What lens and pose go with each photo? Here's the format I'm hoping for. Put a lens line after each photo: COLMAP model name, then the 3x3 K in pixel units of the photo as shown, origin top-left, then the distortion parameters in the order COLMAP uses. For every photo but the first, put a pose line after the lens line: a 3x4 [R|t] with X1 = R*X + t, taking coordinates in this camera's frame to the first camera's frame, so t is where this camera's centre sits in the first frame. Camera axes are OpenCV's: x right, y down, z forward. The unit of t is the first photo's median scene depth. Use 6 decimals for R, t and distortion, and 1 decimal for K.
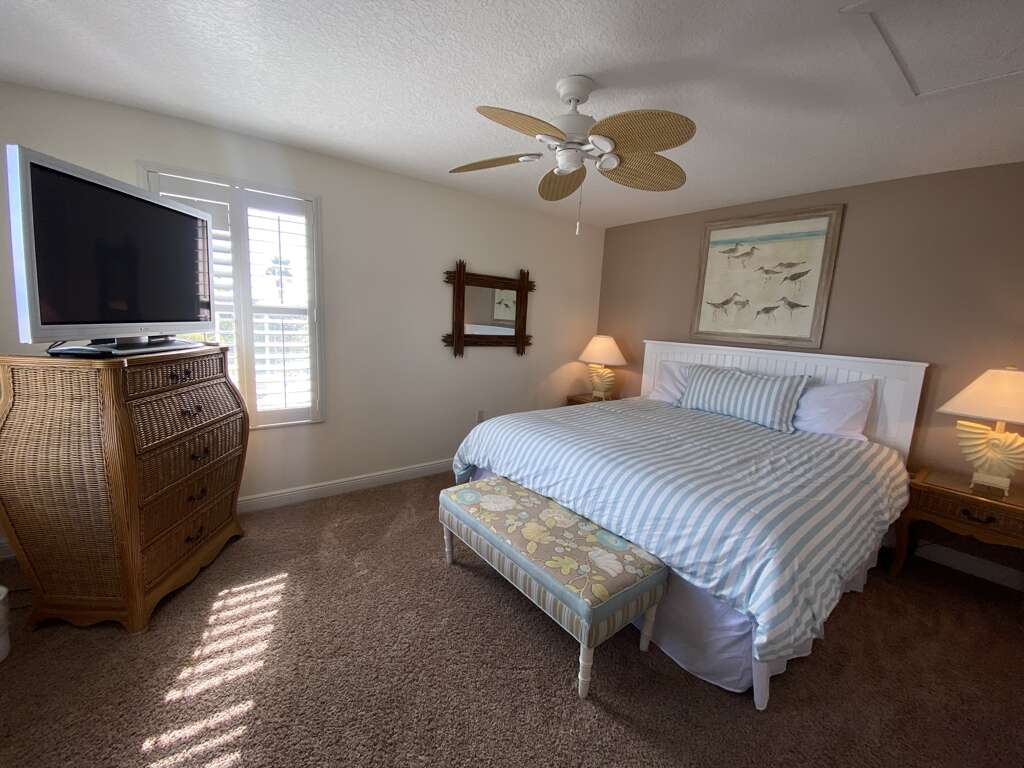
lens RADIAL K [[411.0, 0, 507.3], [0, 411.0, 388.6], [0, 0, 1]] dist [0.037166, -0.029663]
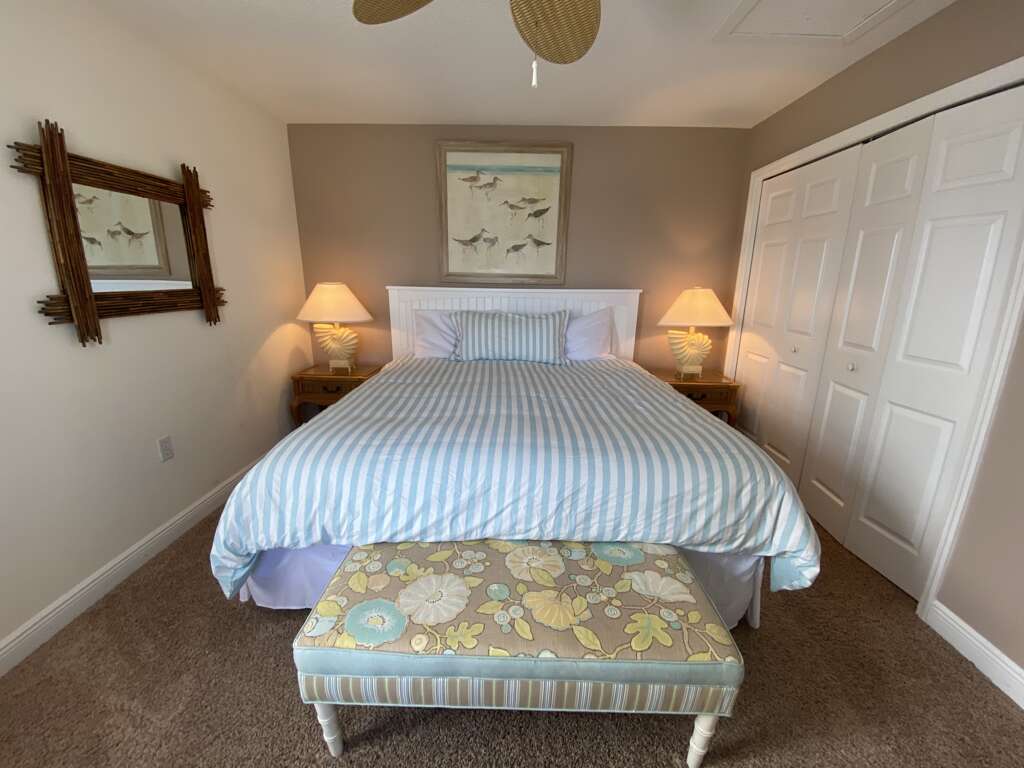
lens RADIAL K [[411.0, 0, 507.3], [0, 411.0, 388.6], [0, 0, 1]] dist [0.037166, -0.029663]
pose [[0.623908, -0.239862, 0.743778, -0.225839], [0.149067, 0.970786, 0.188027, -0.057430], [-0.767150, -0.006439, 0.641436, 0.429792]]
